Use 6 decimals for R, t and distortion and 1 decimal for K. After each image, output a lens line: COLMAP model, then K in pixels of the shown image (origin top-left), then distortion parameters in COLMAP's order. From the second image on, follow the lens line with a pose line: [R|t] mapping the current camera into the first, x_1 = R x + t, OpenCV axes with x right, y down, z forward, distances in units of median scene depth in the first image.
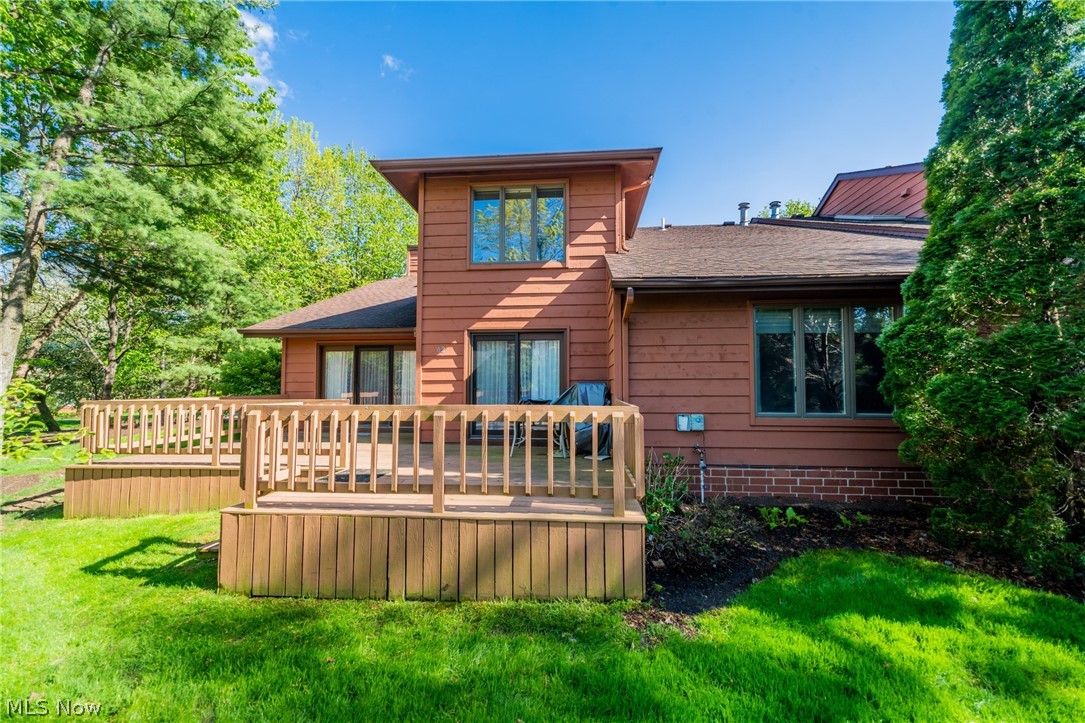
lens RADIAL K [[359.5, 0, 546.0], [0, 359.5, 371.8], [0, 0, 1]] dist [0.008171, 0.000050]
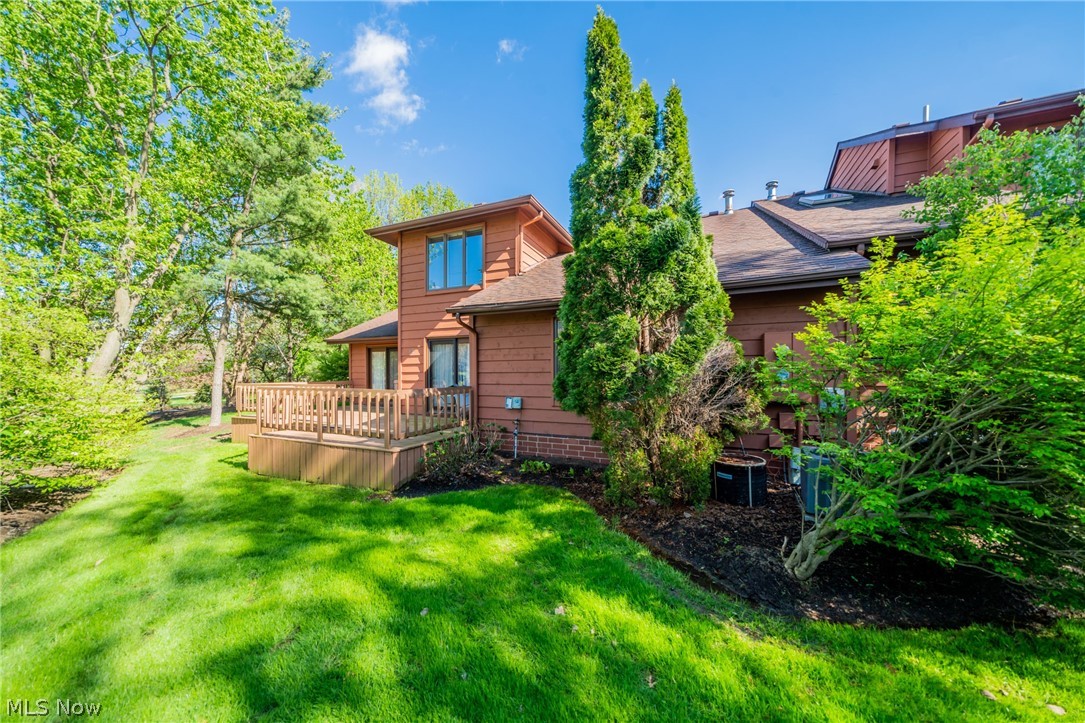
lens RADIAL K [[359.5, 0, 546.0], [0, 359.5, 371.8], [0, 0, 1]] dist [0.008171, 0.000050]
pose [[0.945849, -0.002482, -0.324597, 0.709852], [0.014804, 0.999260, 0.035499, -0.022183], [0.324269, -0.038382, 0.945186, -0.215682]]
